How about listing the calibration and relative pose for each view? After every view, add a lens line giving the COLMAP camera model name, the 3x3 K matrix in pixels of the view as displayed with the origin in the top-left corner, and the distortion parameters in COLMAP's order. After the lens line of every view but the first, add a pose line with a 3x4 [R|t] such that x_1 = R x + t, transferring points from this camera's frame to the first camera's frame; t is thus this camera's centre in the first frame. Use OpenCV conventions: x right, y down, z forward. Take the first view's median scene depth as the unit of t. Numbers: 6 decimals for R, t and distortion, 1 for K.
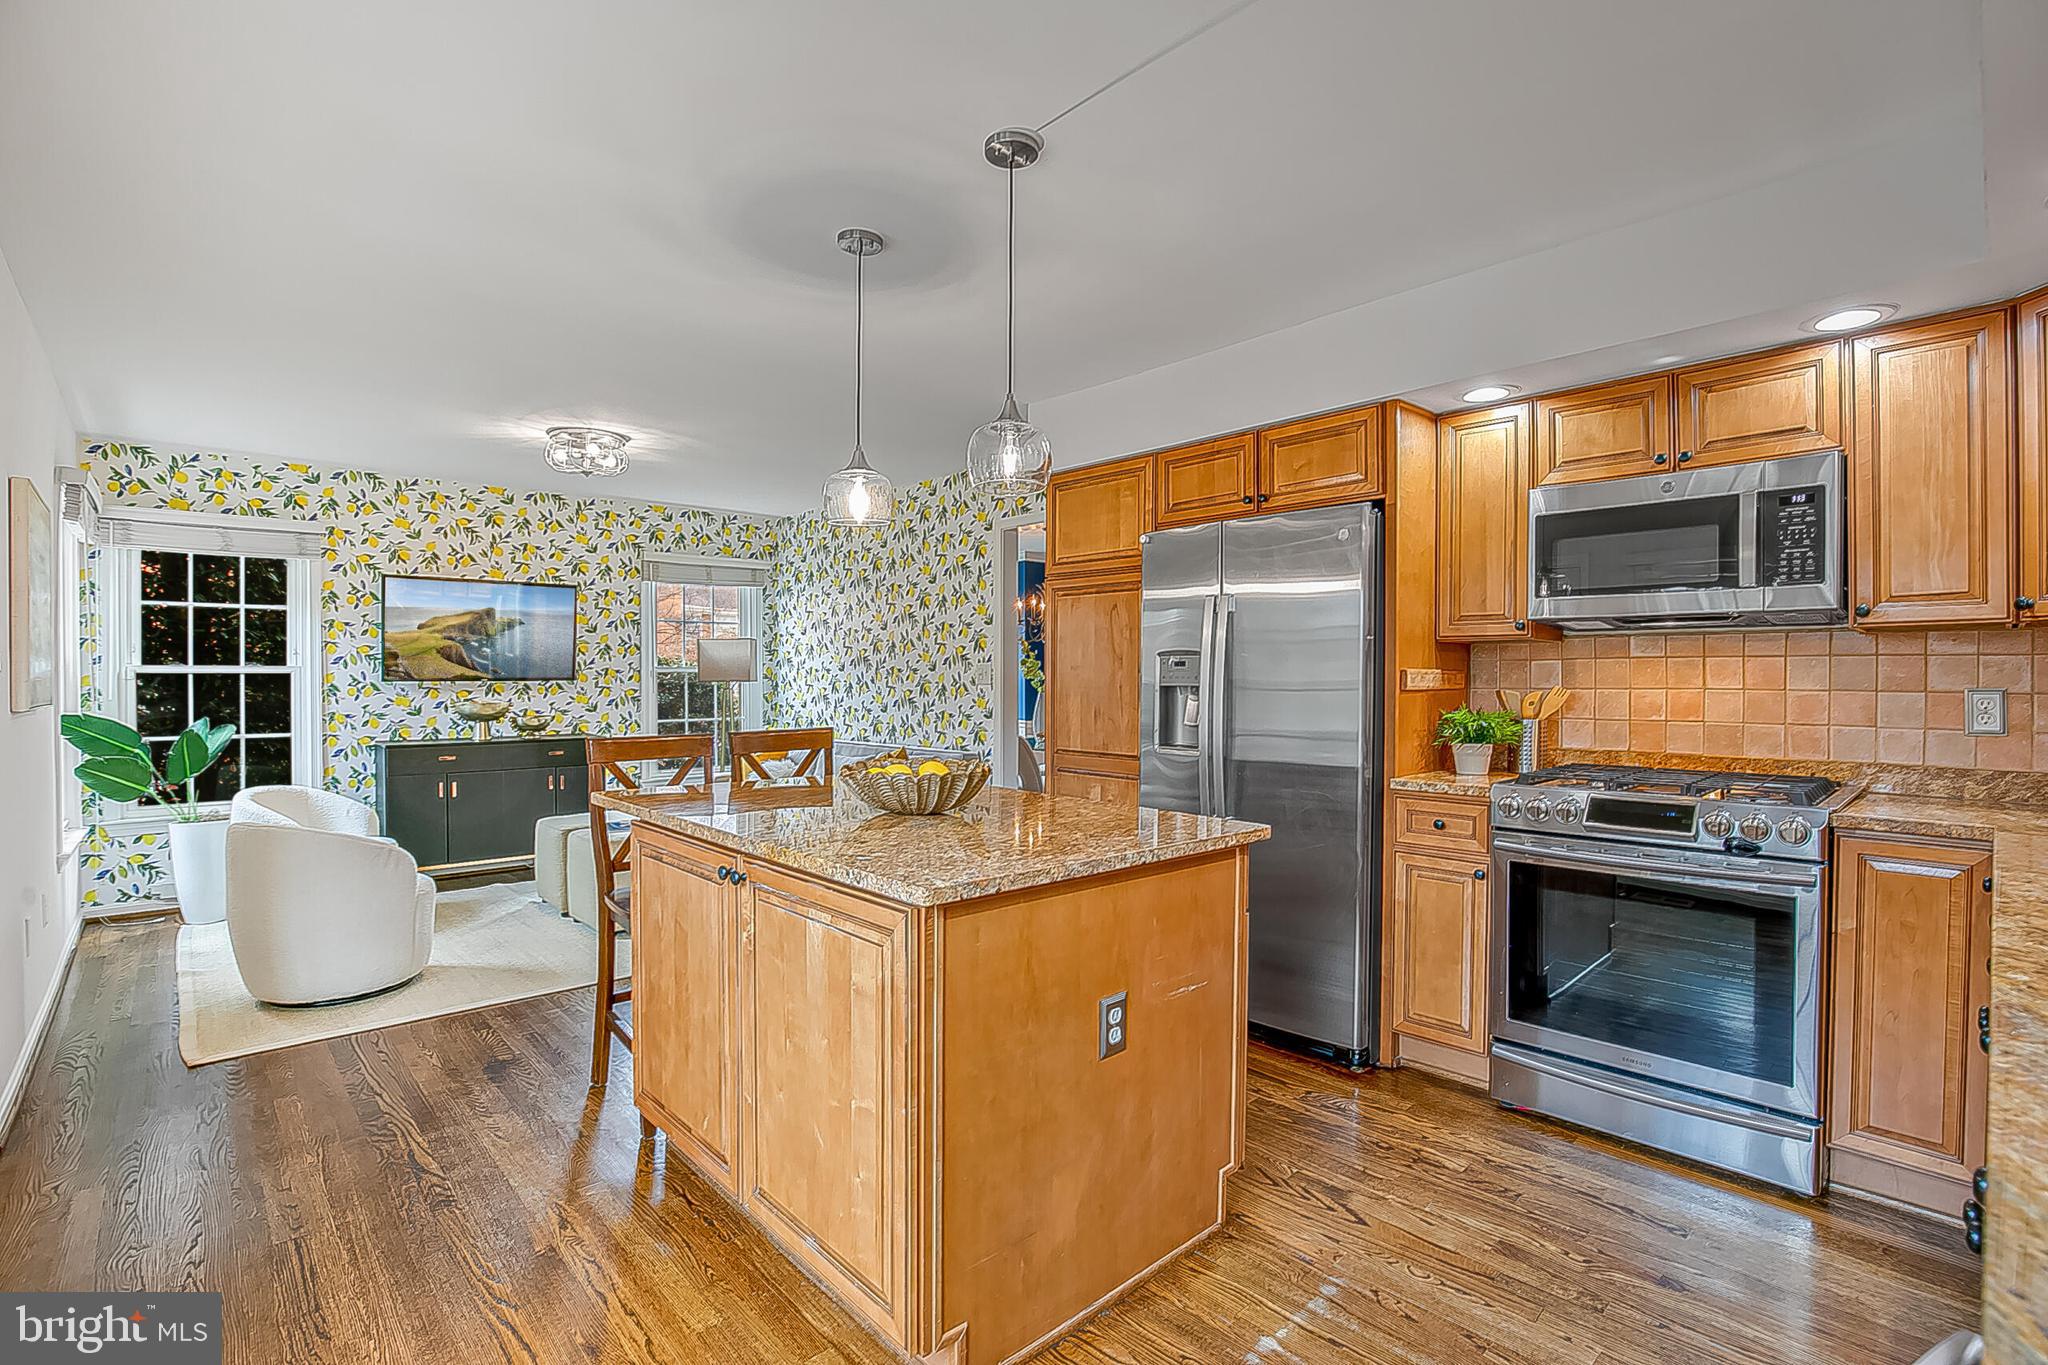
lens RADIAL K [[935.5, 0, 1020.9], [0, 935.5, 685.8], [0, 0, 1]] dist [-0.033058, 0.003311]
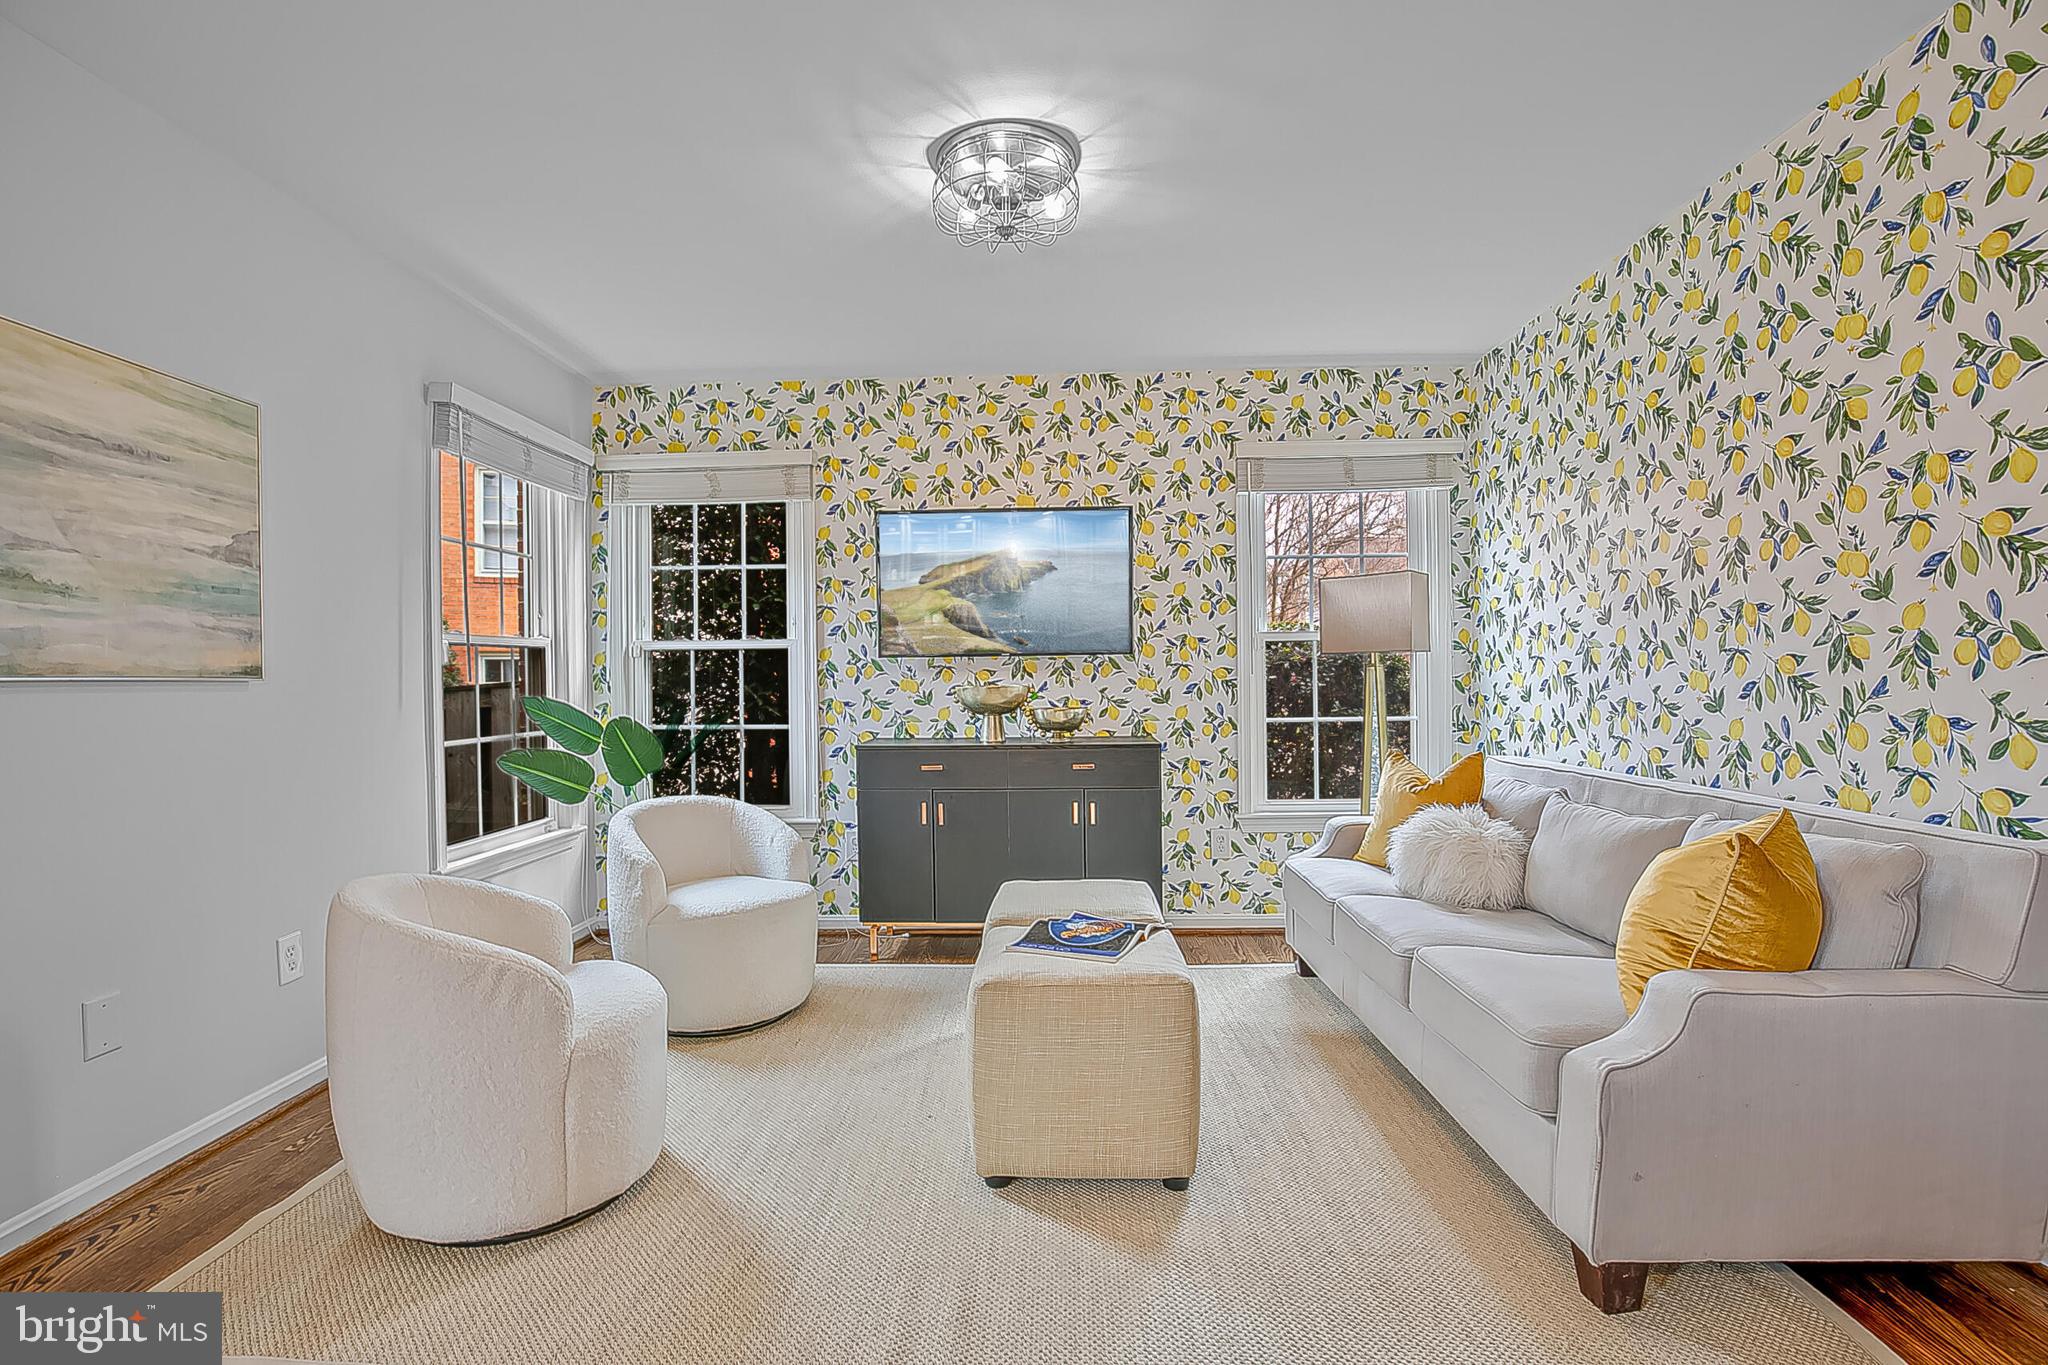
lens RADIAL K [[935.5, 0, 1026.2], [0, 935.5, 686.7], [0, 0, 1]] dist [-0.033058, 0.003311]
pose [[0.714765, -0.000007, -0.699364, -0.083620], [0.003800, 0.999985, 0.003873, 0.015027], [0.699354, -0.005427, 0.714755, 0.521005]]
